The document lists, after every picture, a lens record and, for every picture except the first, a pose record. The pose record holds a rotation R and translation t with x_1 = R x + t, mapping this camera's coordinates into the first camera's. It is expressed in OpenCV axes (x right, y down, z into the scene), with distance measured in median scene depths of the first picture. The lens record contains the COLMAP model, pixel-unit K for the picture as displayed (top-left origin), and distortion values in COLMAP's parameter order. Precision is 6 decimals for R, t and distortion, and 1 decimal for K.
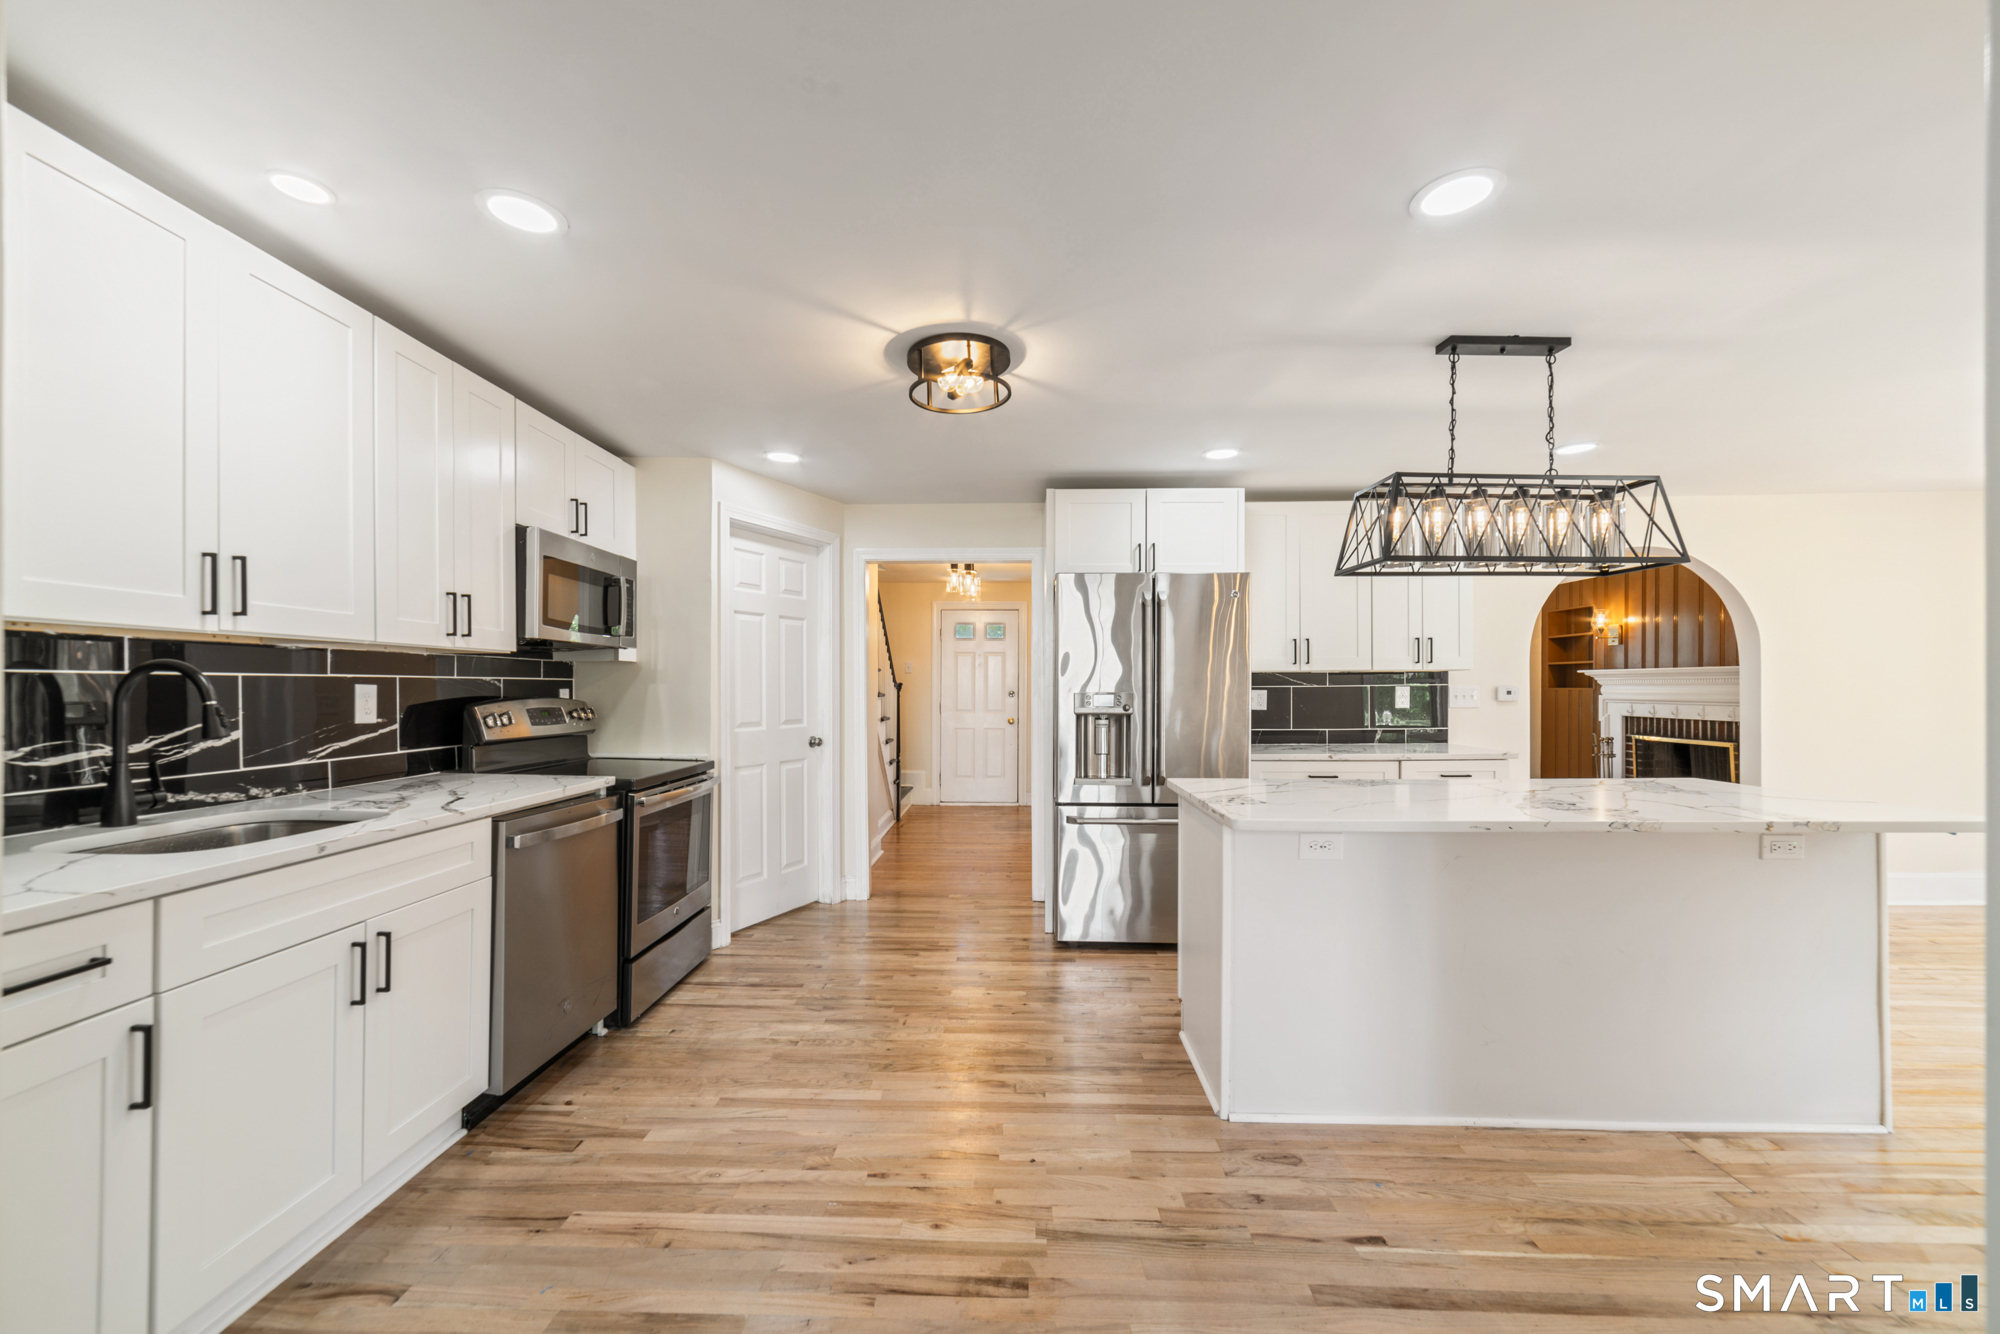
lens RADIAL K [[780.2, 0, 1000.0], [0, 780.2, 688.2], [0, 0, 1]] dist [0.001075, 0.000440]
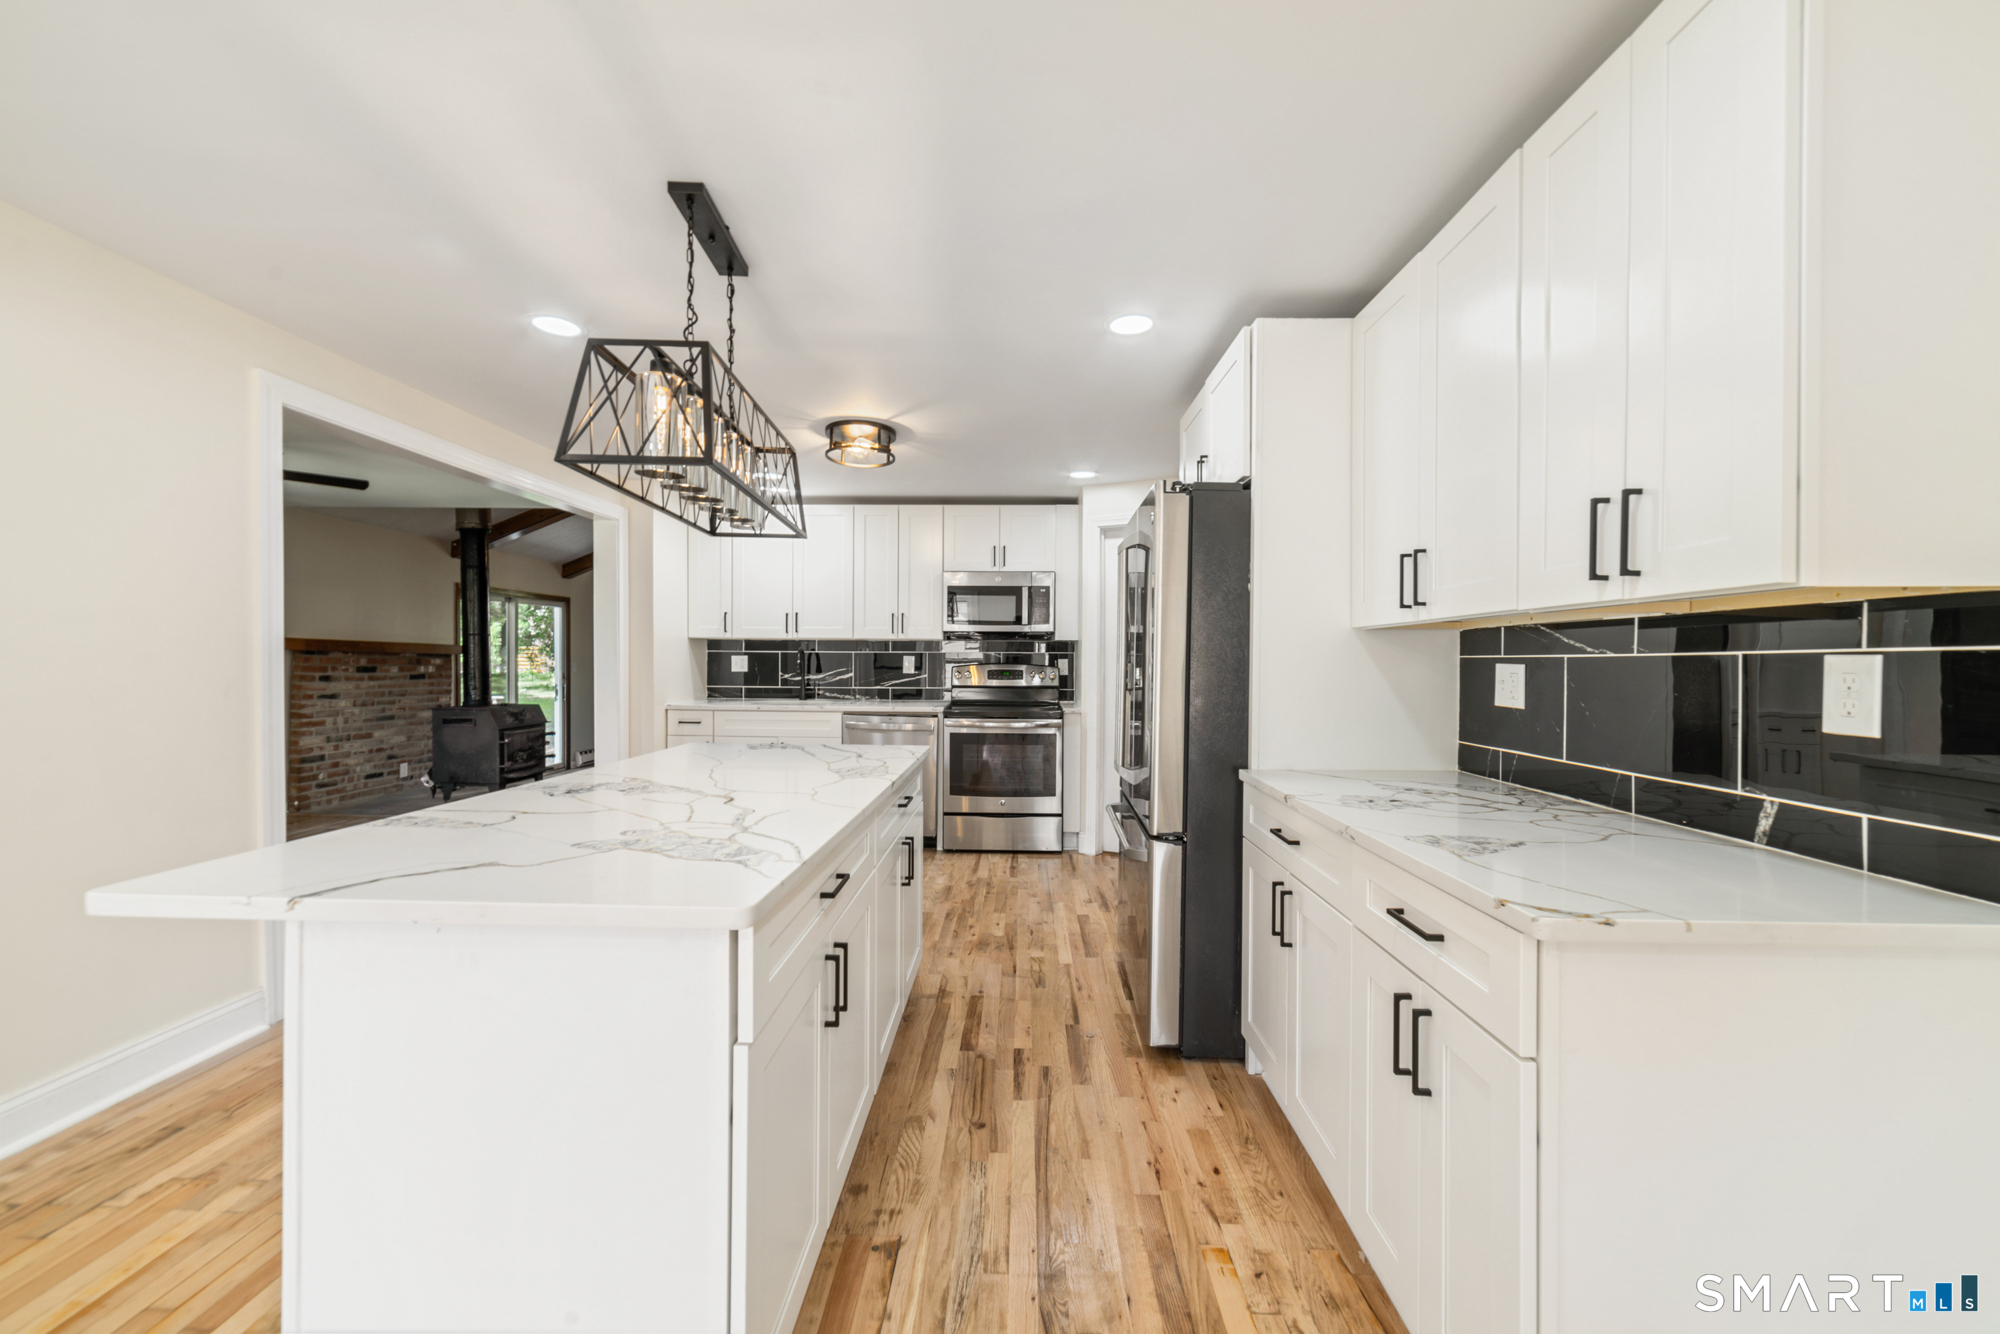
lens RADIAL K [[784.2, 0, 964.2], [0, 784.2, 666.8], [0, 0, 1]] dist [0.000728, 0.000151]
pose [[-0.044997, 0.007272, -0.998961, 0.822655], [-0.011842, 0.999899, 0.007812, 0.003673], [0.998917, 0.012181, -0.044906, 0.724024]]
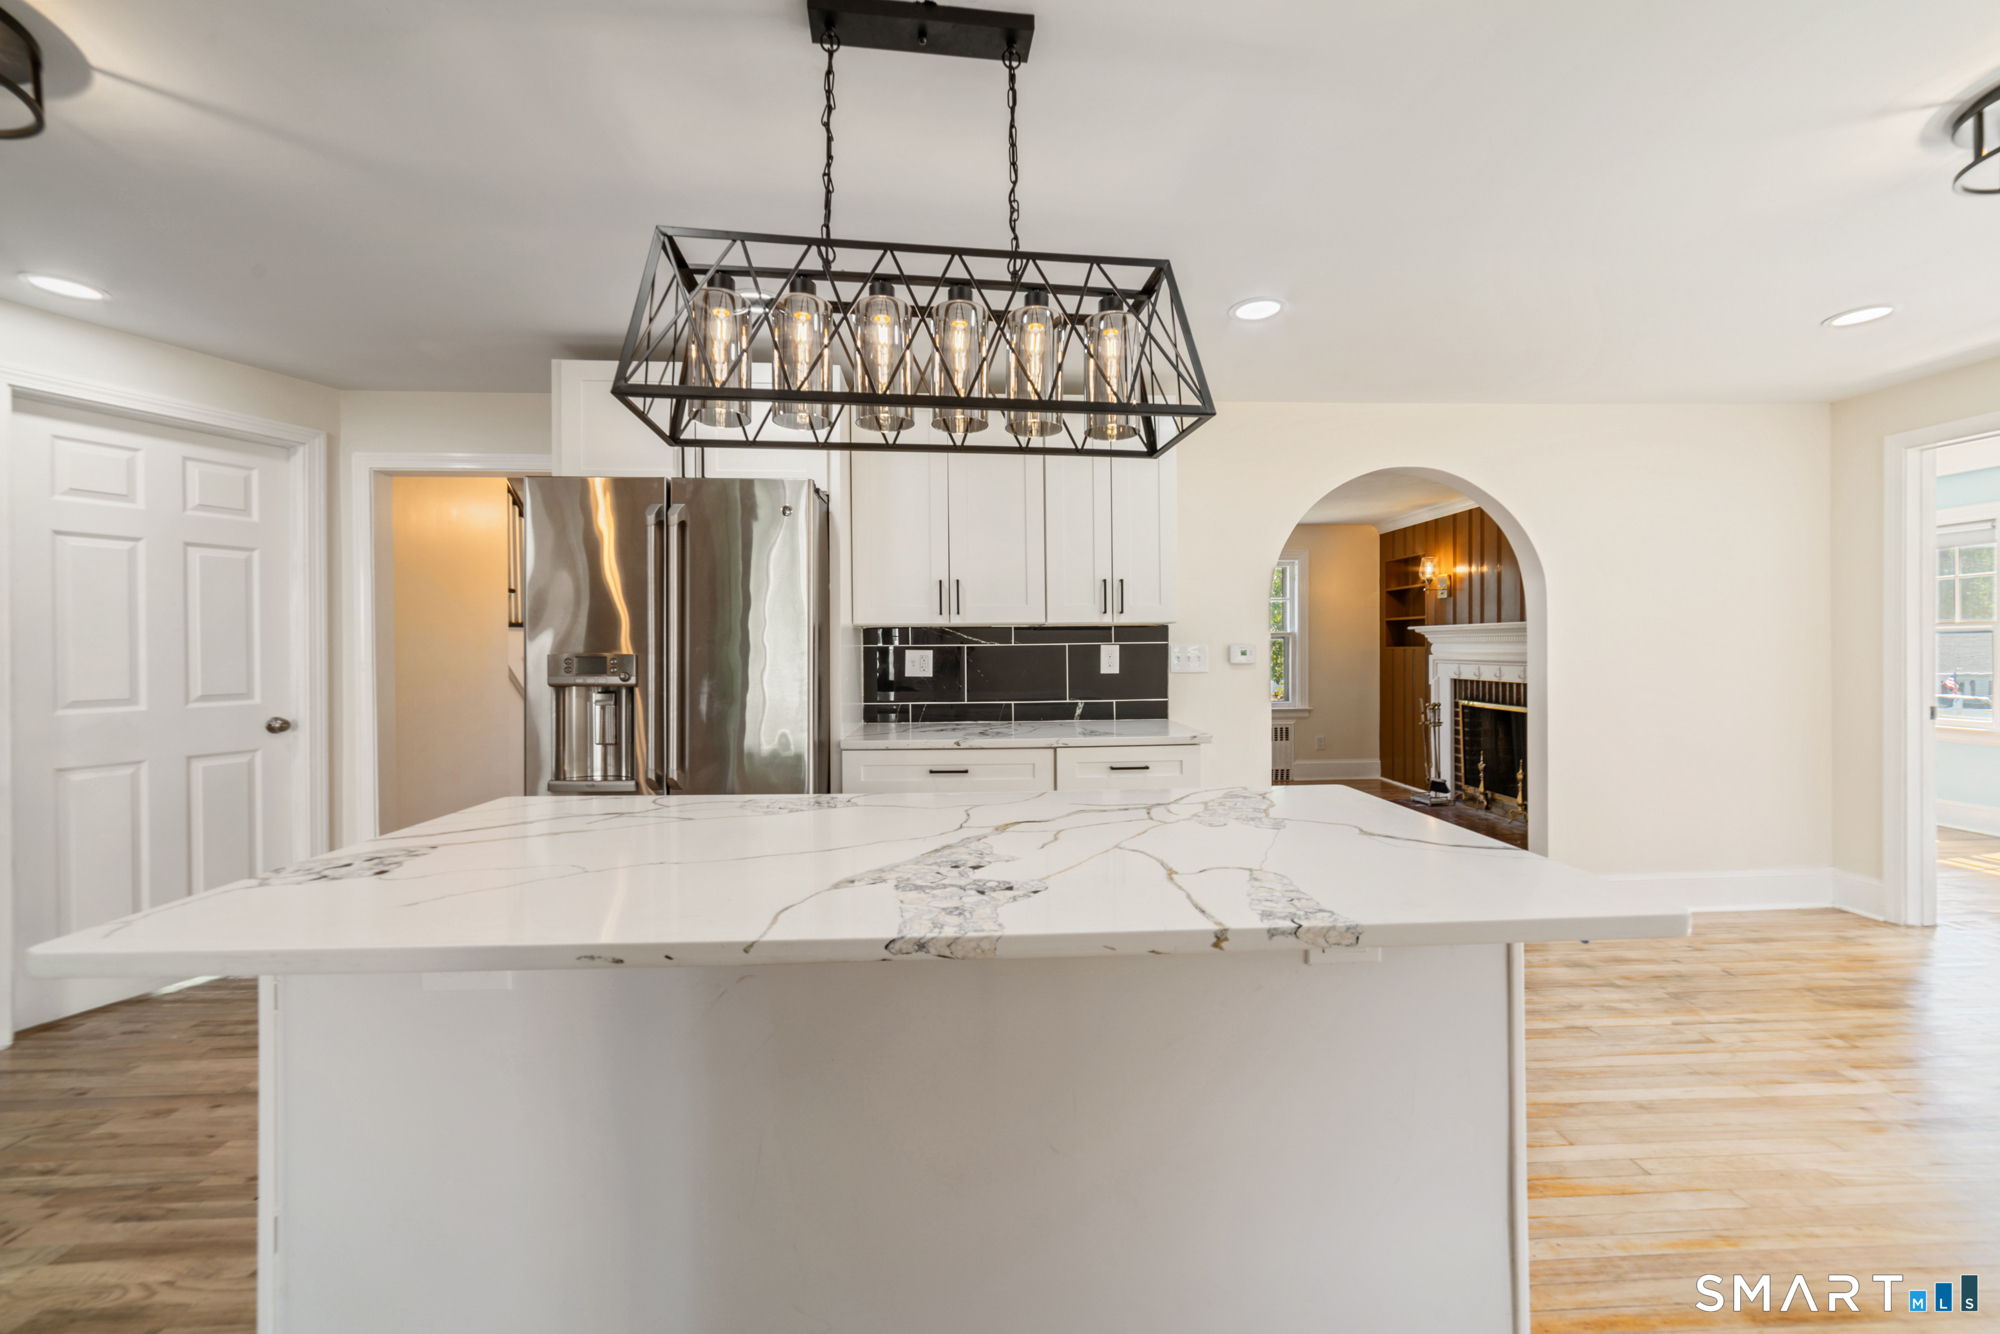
lens RADIAL K [[792.0, 0, 1016.6], [0, 792.0, 650.3], [0, 0, 1]] dist [0.000140, 0.000413]
pose [[0.996298, -0.002095, 0.085946, 0.367646], [0.001891, 0.999995, 0.002457, 0.001097], [-0.085950, -0.002285, 0.996297, 0.240662]]
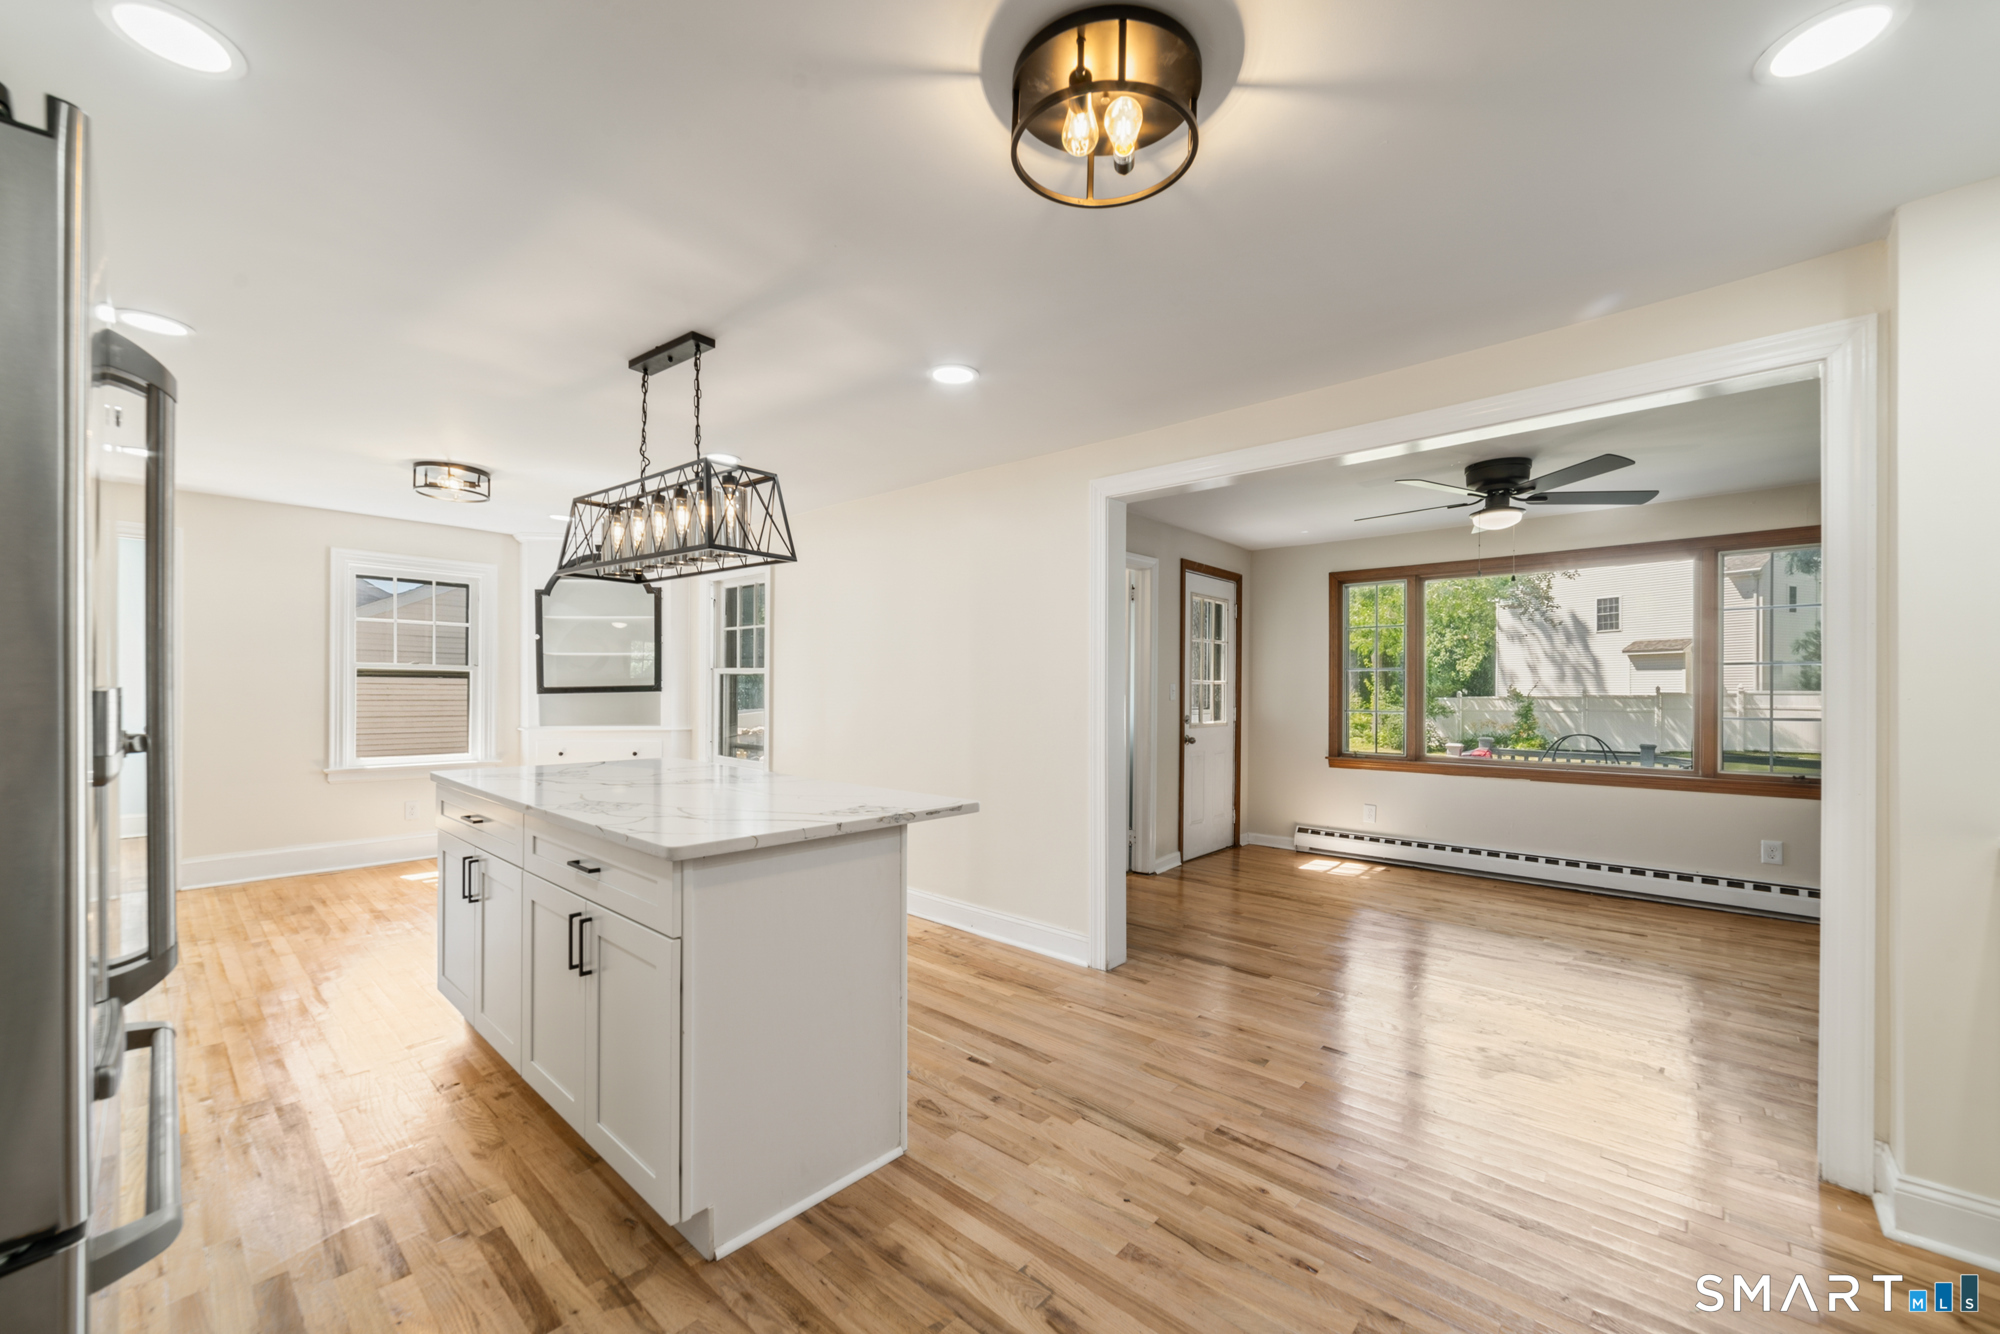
lens RADIAL K [[780.2, 0, 1000.0], [0, 780.2, 688.2], [0, 0, 1]] dist [0.001075, 0.000440]
pose [[-0.760693, -0.001307, 0.649111, -0.204437], [-0.002650, 0.999996, -0.001091, 0.004721], [-0.649107, -0.002550, -0.760693, 0.840838]]
